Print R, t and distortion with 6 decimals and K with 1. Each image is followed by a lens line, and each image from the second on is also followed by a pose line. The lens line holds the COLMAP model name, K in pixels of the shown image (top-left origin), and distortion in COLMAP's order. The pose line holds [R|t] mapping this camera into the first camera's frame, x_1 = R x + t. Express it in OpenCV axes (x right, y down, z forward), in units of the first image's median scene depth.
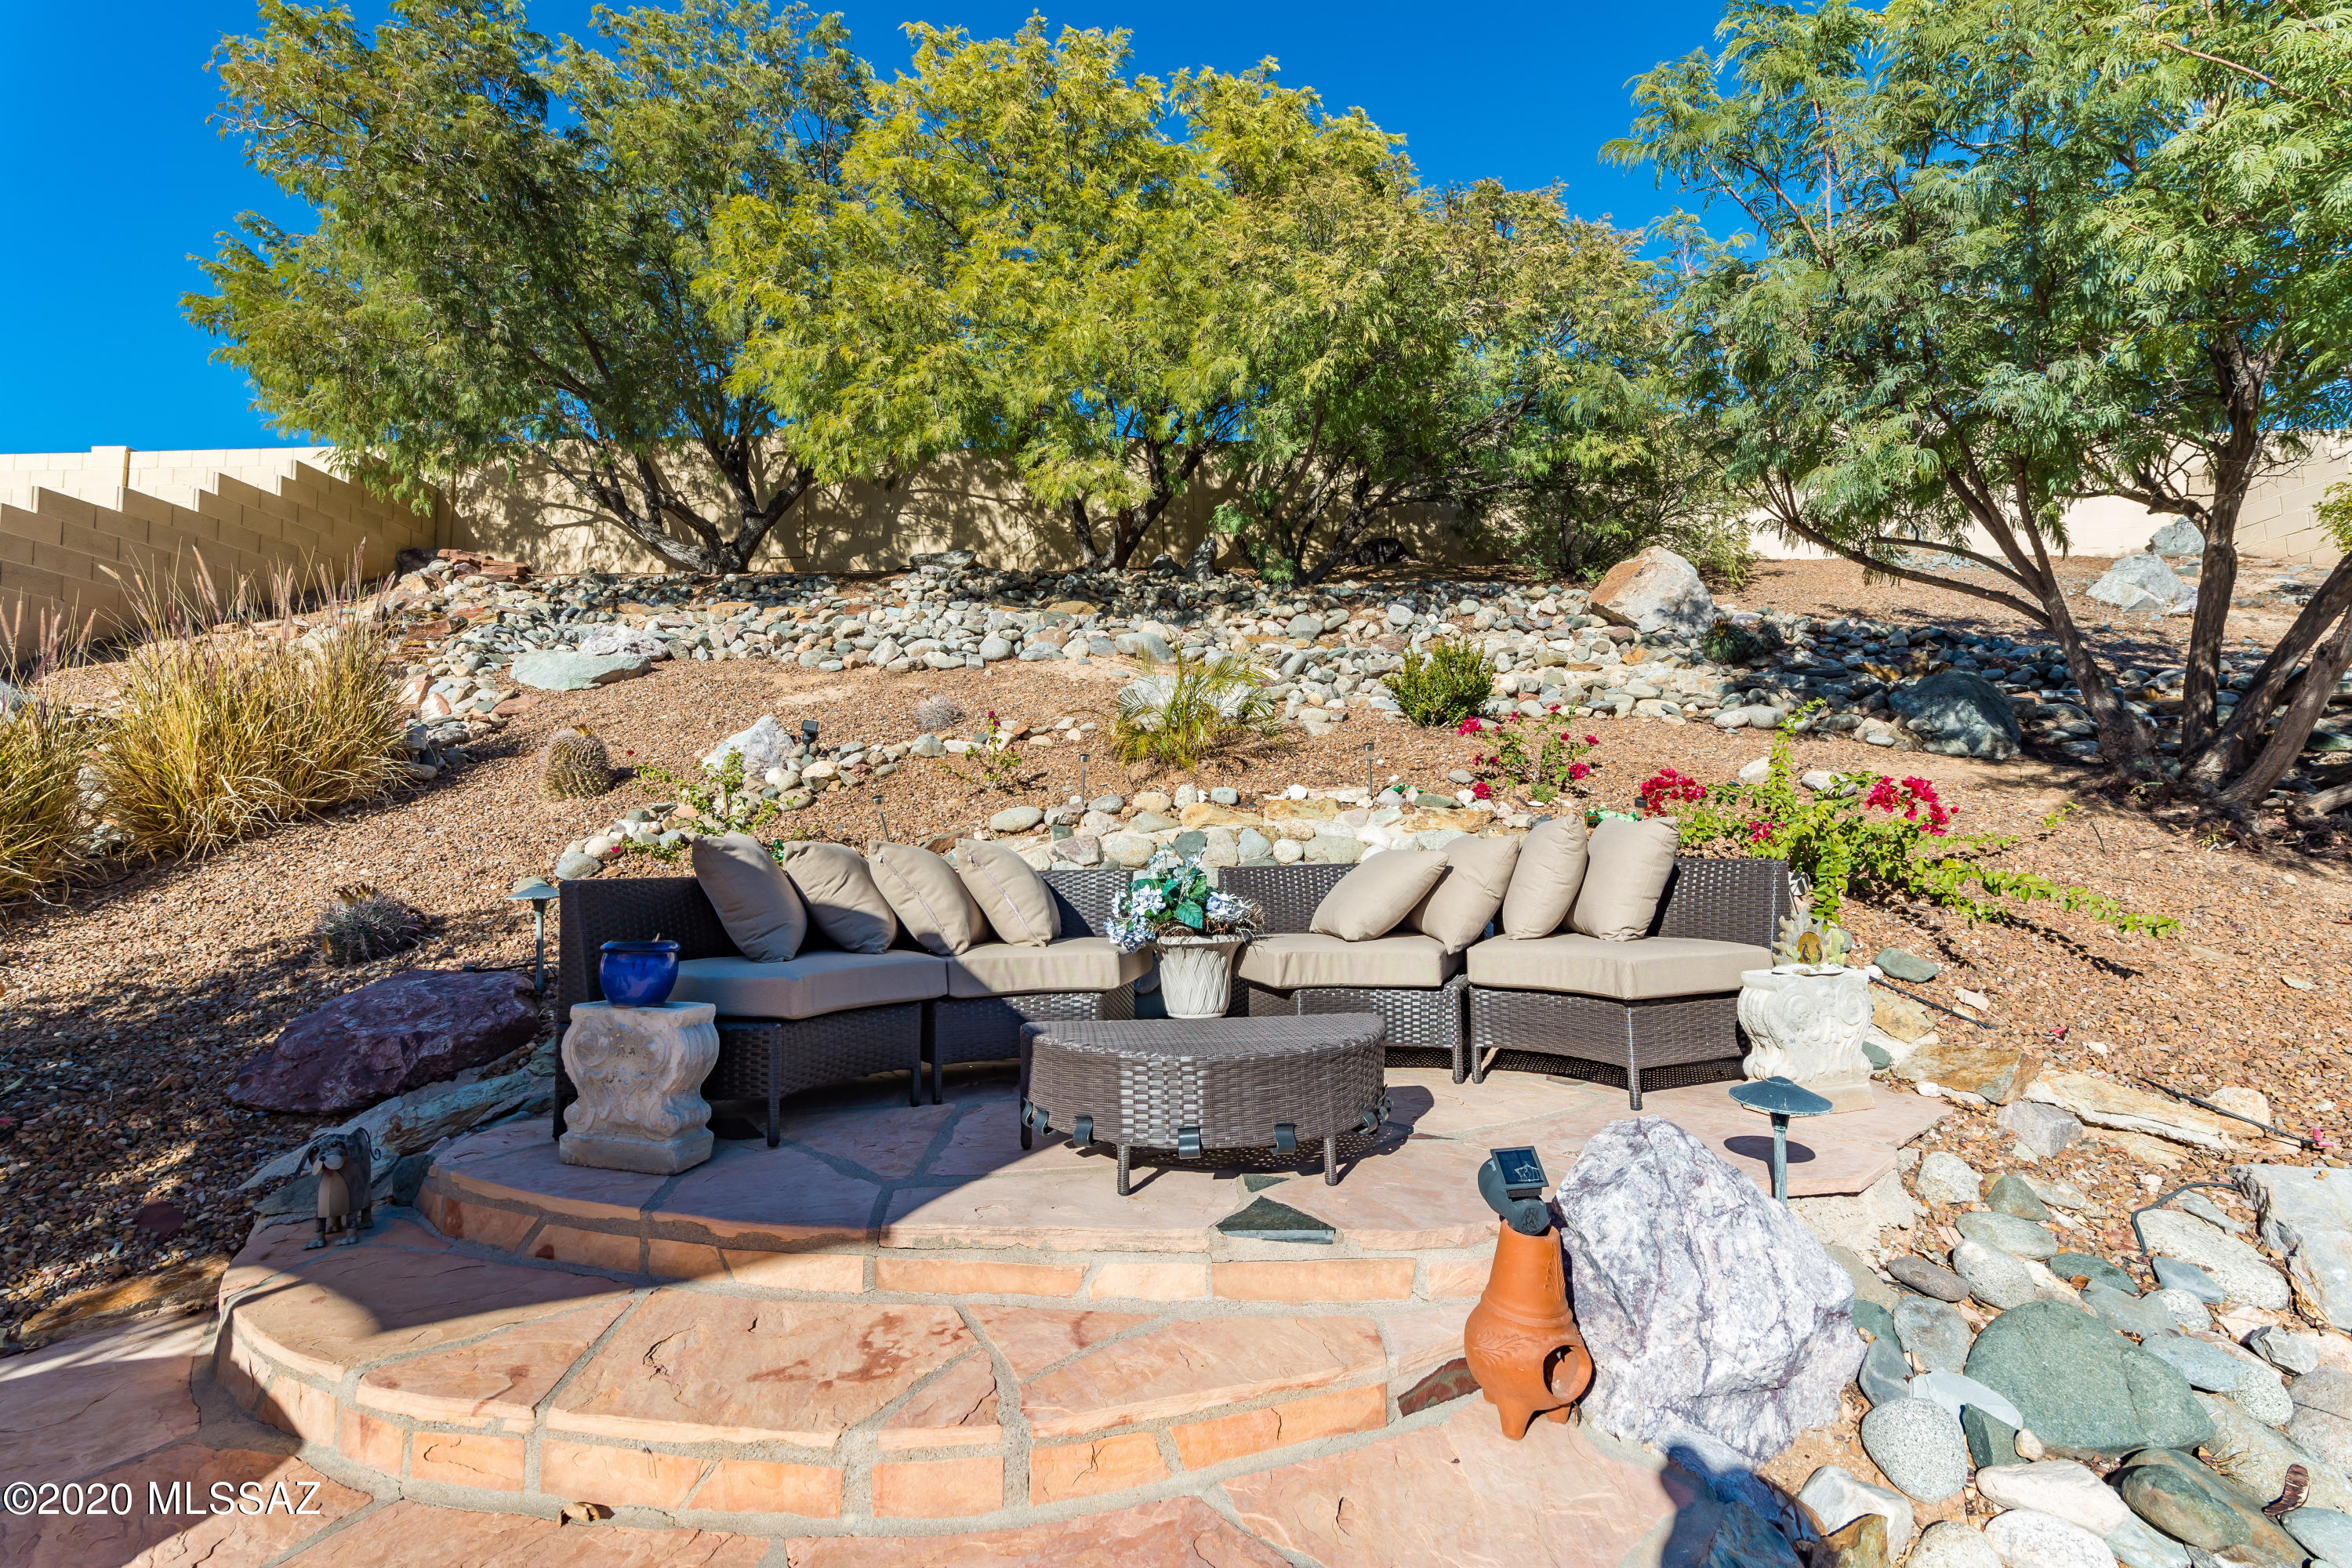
lens RADIAL K [[1038.4, 0, 1176.0], [0, 1038.4, 784.0], [0, 0, 1]] dist [-0.000737, -0.000213]
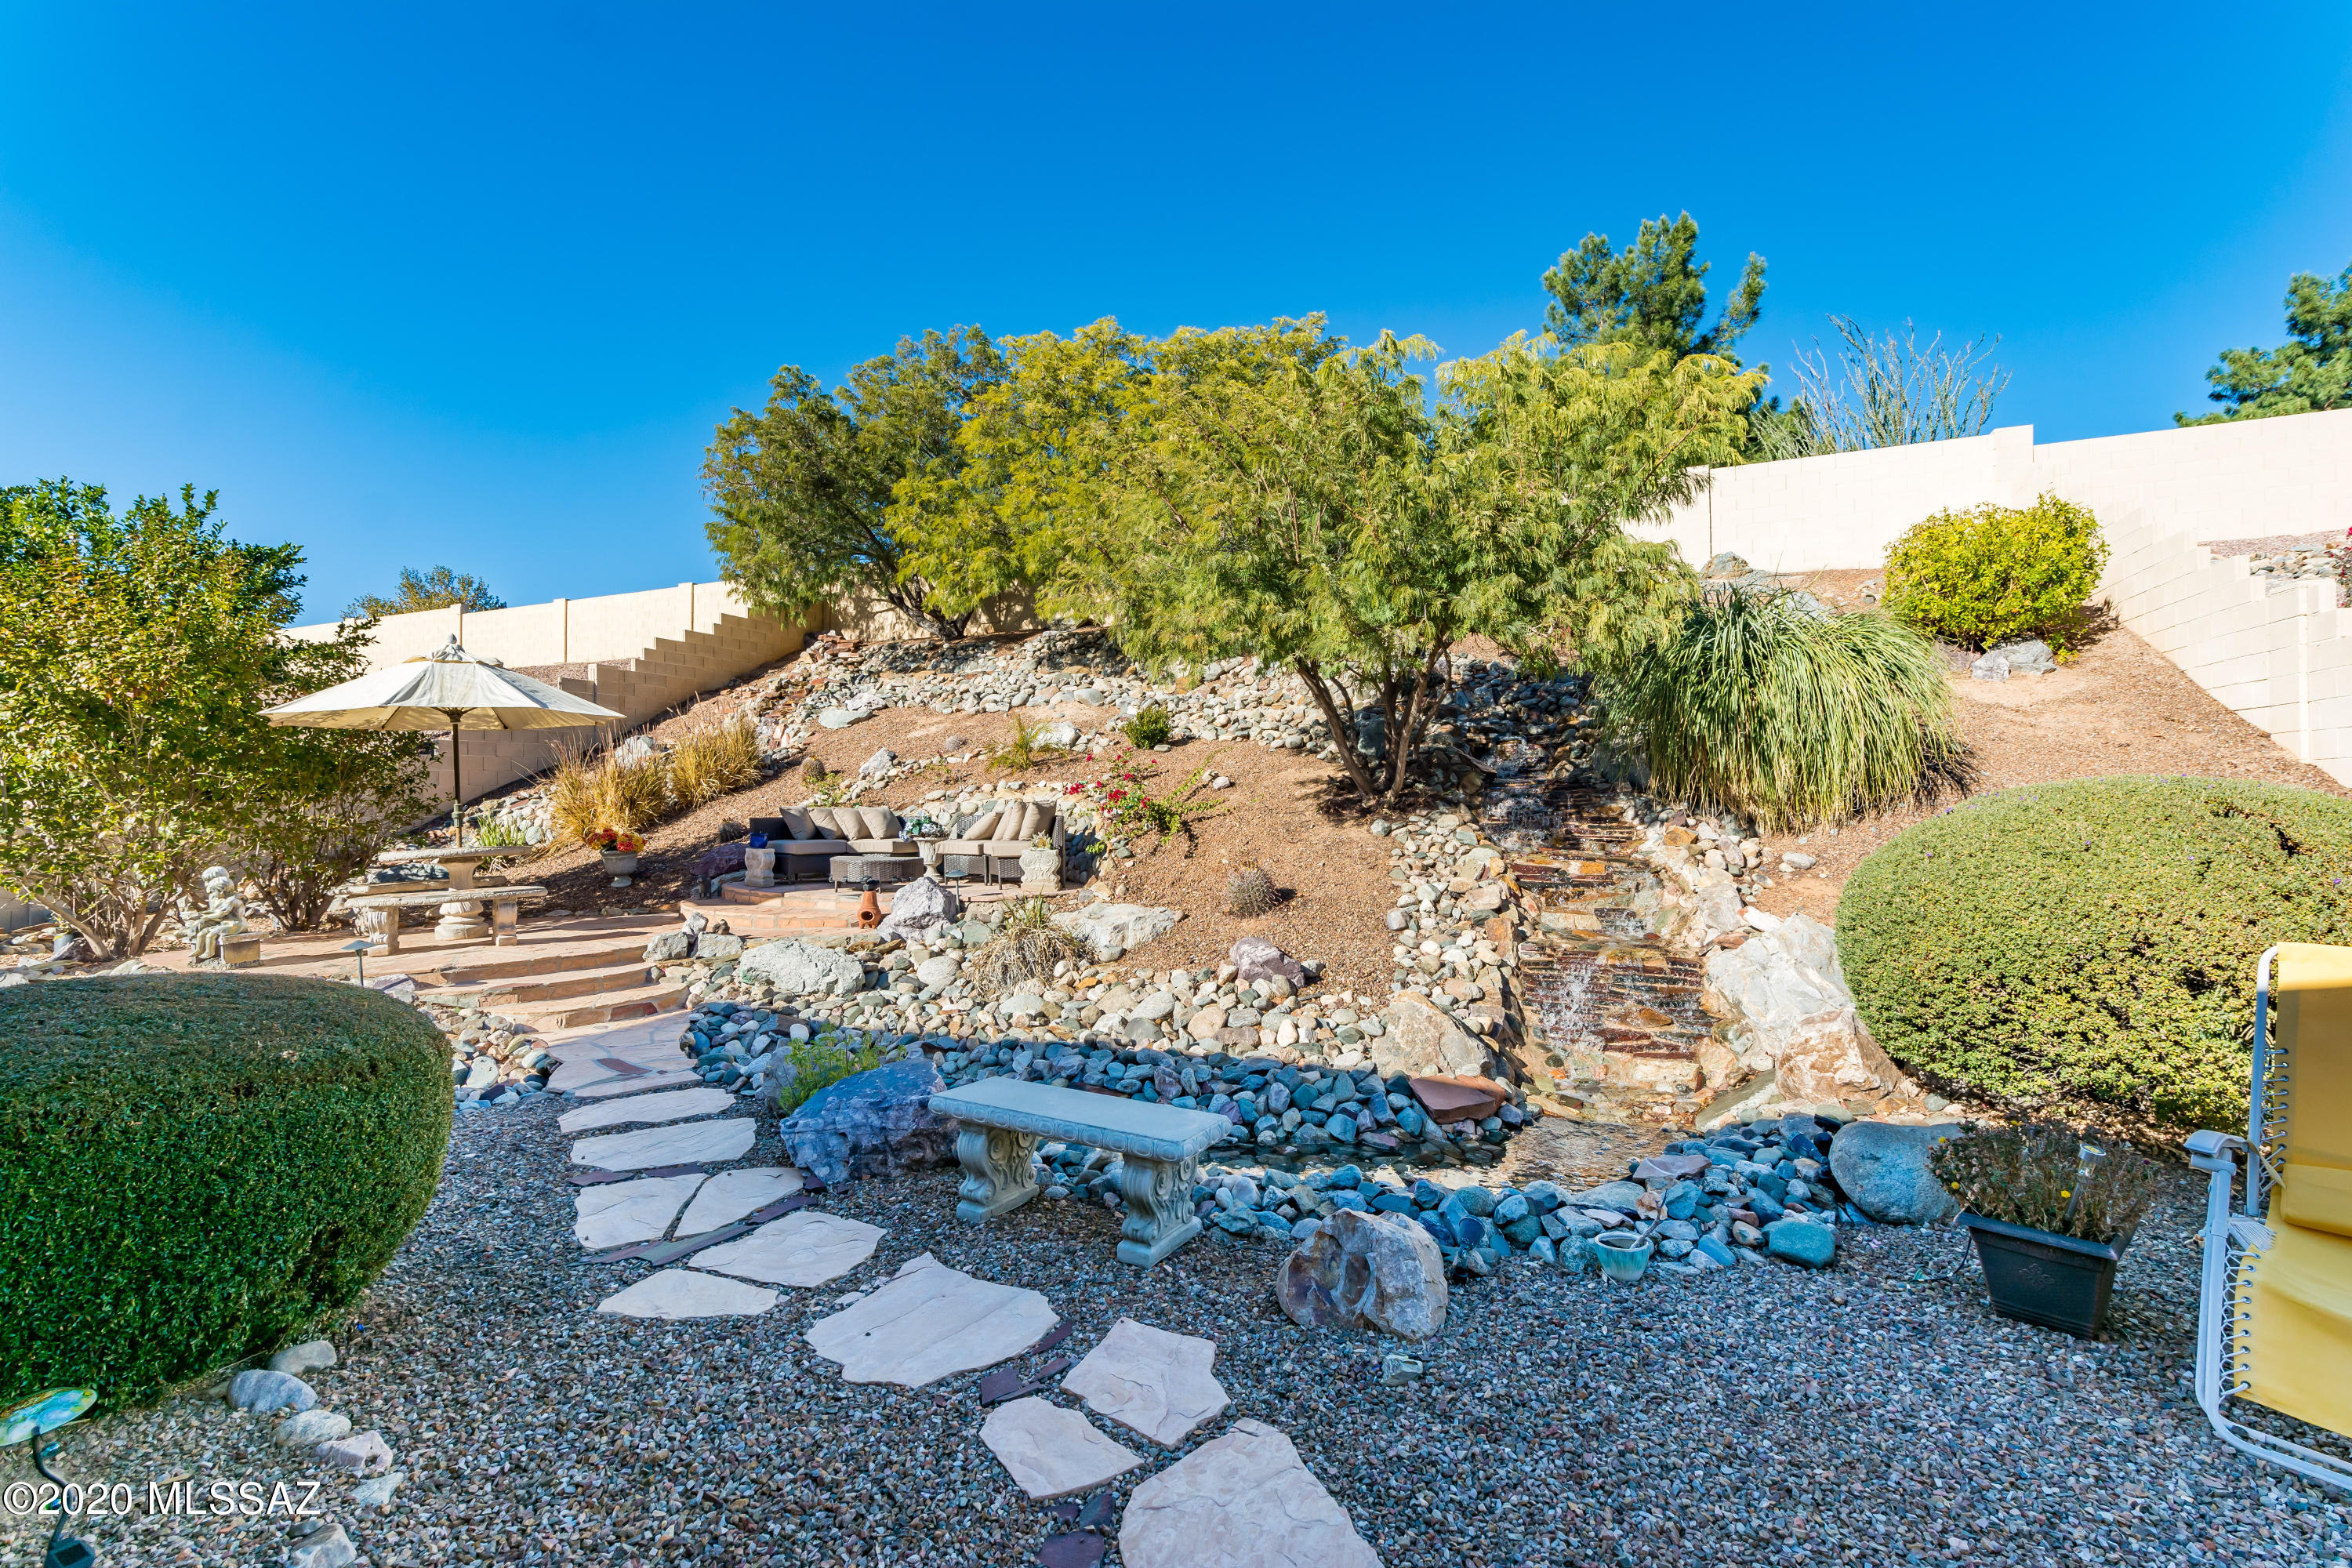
lens RADIAL K [[1032.1, 0, 1163.6], [0, 1032.1, 787.9], [0, 0, 1]] dist [-0.009062, 0.008232]
pose [[0.923115, 0.002876, -0.384514, 0.791166], [0.022523, 0.997851, 0.061535, -0.075633], [0.383864, -0.065464, 0.921066, -0.664473]]
